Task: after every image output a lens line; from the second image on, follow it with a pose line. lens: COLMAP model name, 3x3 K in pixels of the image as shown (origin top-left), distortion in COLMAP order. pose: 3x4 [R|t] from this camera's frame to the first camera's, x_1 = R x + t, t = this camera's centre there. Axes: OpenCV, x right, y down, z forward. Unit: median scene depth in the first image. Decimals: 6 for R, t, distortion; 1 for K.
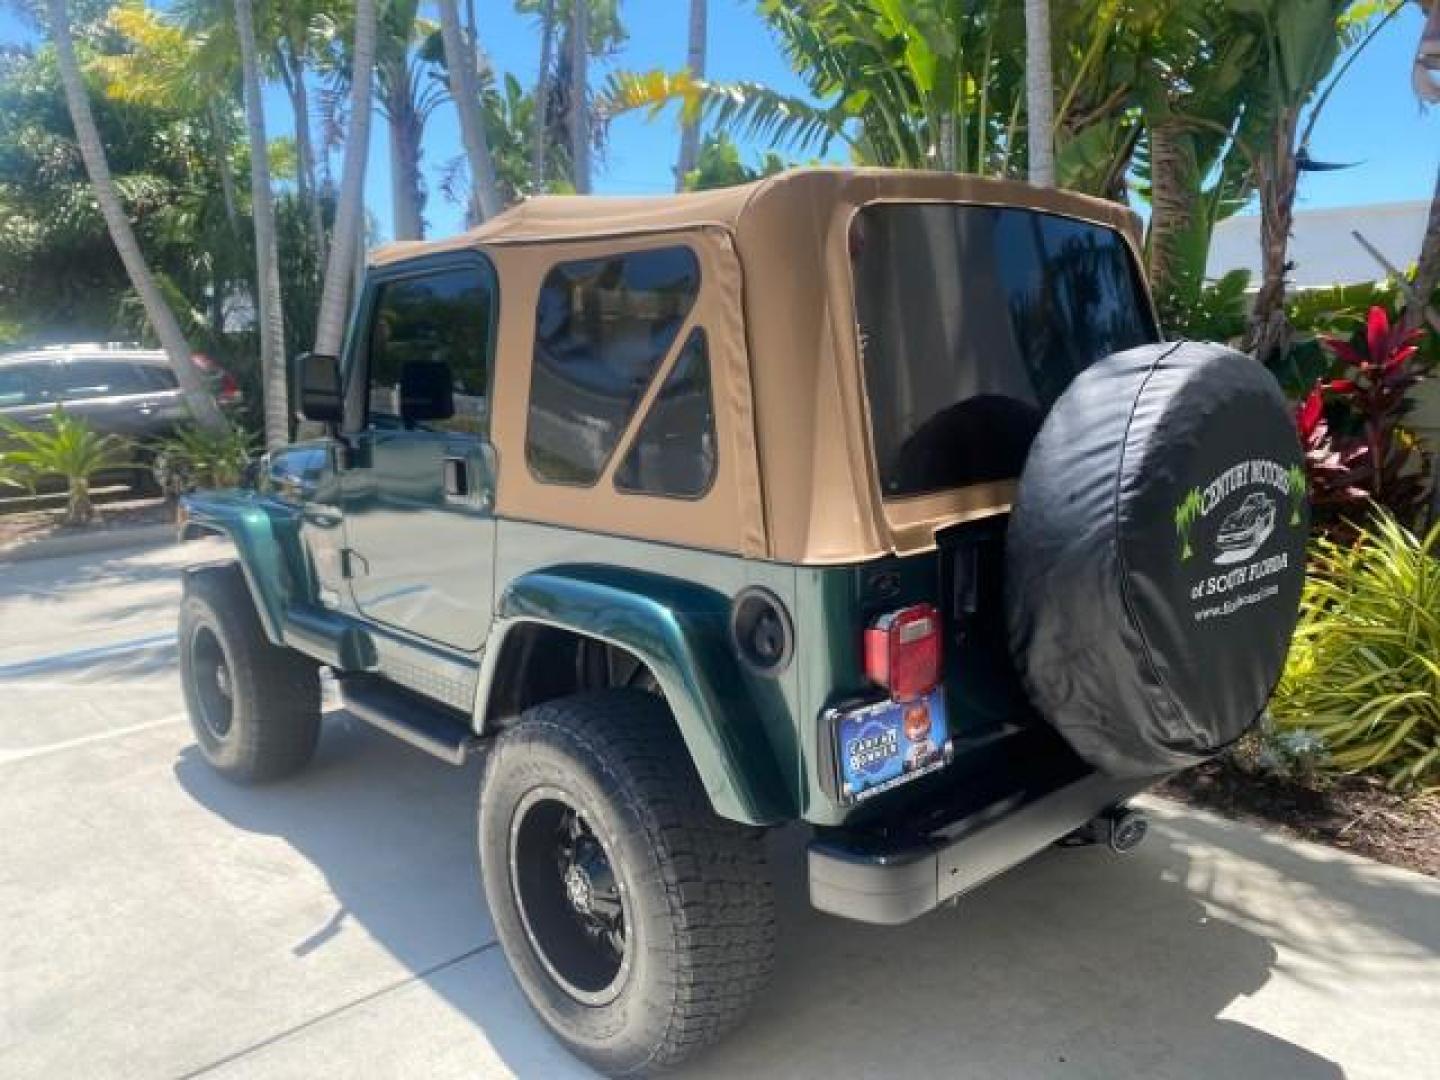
lens RADIAL K [[1105.3, 0, 722.5], [0, 1105.3, 537.8], [0, 0, 1]] dist [0.024264, -0.026905]
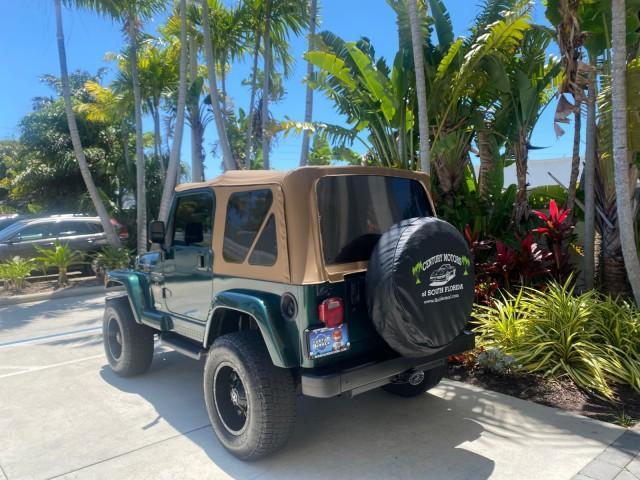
lens RADIAL K [[491.2, 0, 320.5], [0, 491.2, 236.9], [0, 0, 1]] dist [0.024264, -0.026905]
pose [[0.999471, -0.003103, -0.032363, 0.112256], [-0.000870, 0.992527, -0.122026, 0.036987], [0.032499, 0.121990, 0.991999, -0.284173]]
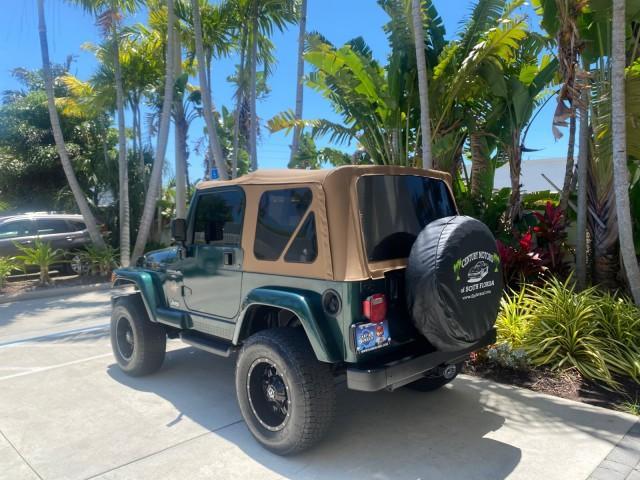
lens RADIAL K [[491.2, 0, 320.9], [0, 491.2, 236.9], [0, 0, 1]] dist [0.024264, -0.026905]
pose [[0.999497, 0.000128, 0.031725, -0.027859], [0.003693, 0.992724, -0.120353, 0.041898], [-0.031509, 0.120409, 0.992224, -0.302122]]
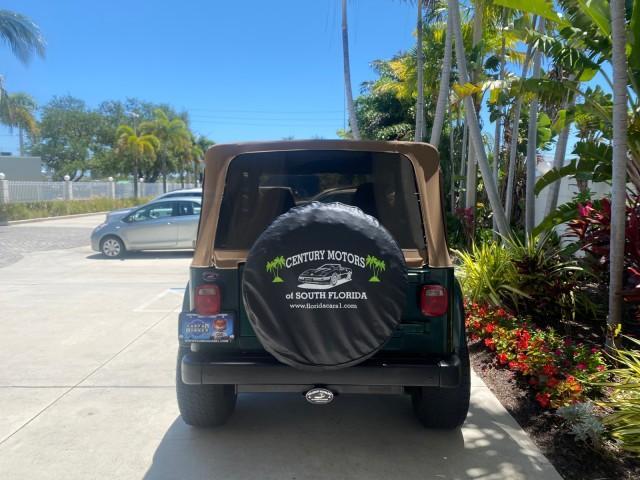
lens RADIAL K [[491.2, 0, 321.0], [0, 491.2, 236.7], [0, 0, 1]] dist [0.024264, -0.026905]
pose [[0.725343, 0.081941, -0.683493, 0.813042], [-0.127139, 0.991755, -0.016026, -0.053030], [0.676545, 0.098523, 0.729781, 0.120534]]
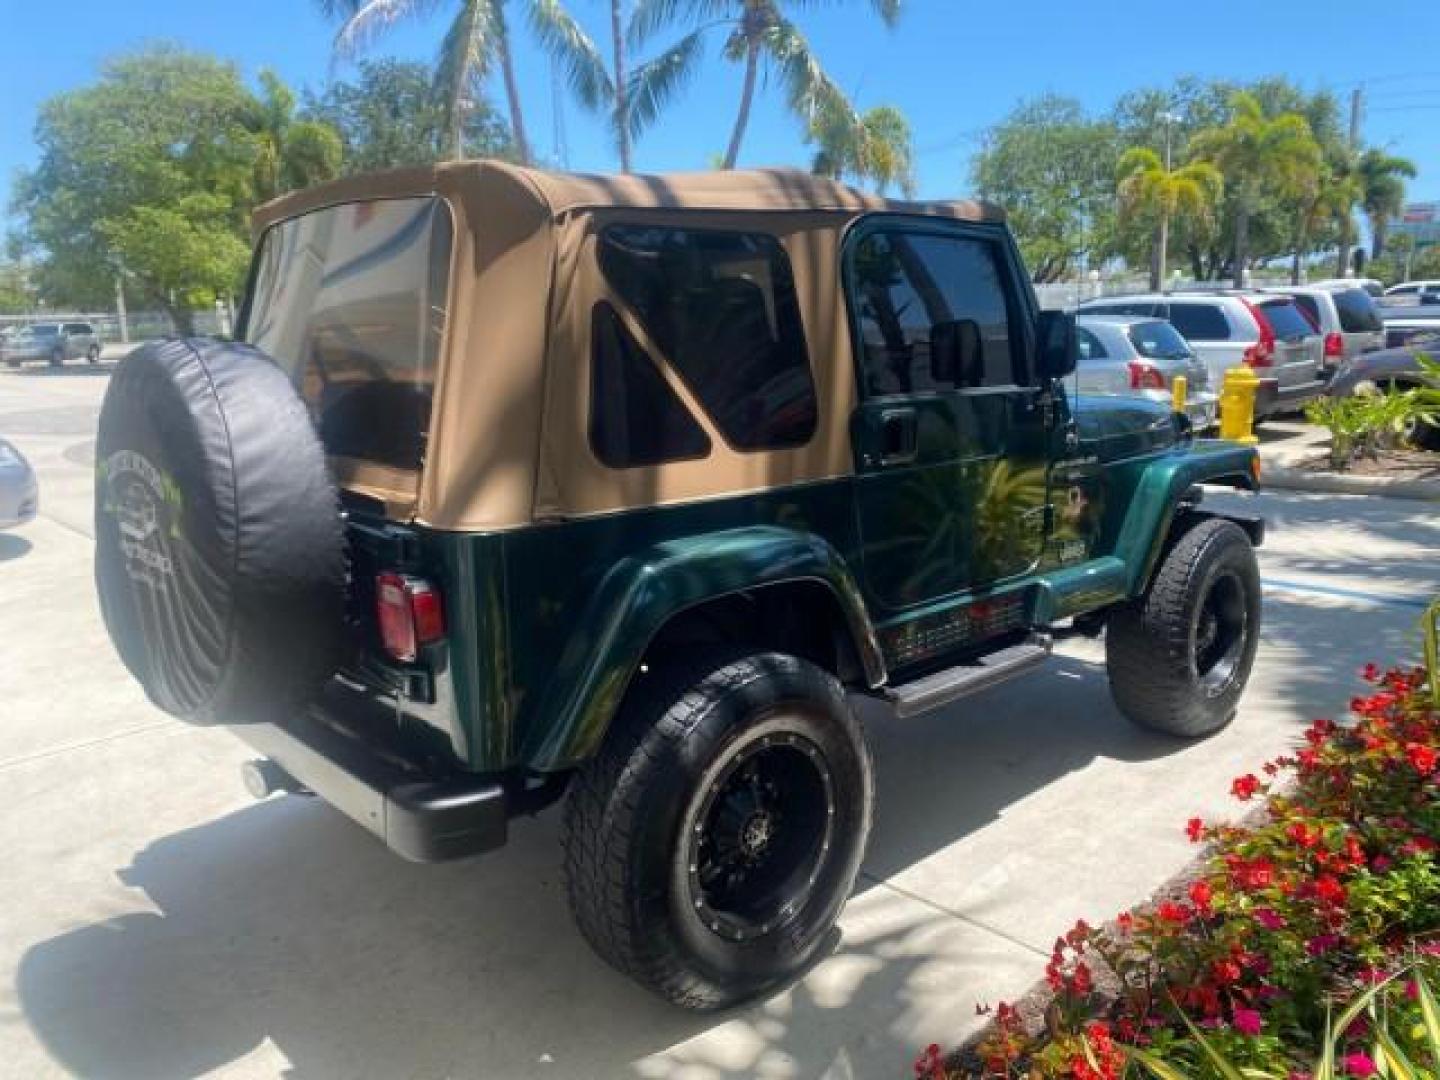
lens RADIAL K [[1105.3, 0, 712.2], [0, 1105.3, 532.8], [0, 0, 1]] dist [0.024264, -0.026905]
pose [[0.019642, 0.212953, -0.976865, 1.031355], [-0.146055, 0.967183, 0.207906, -0.193117], [0.989081, 0.138592, 0.050100, 1.005611]]
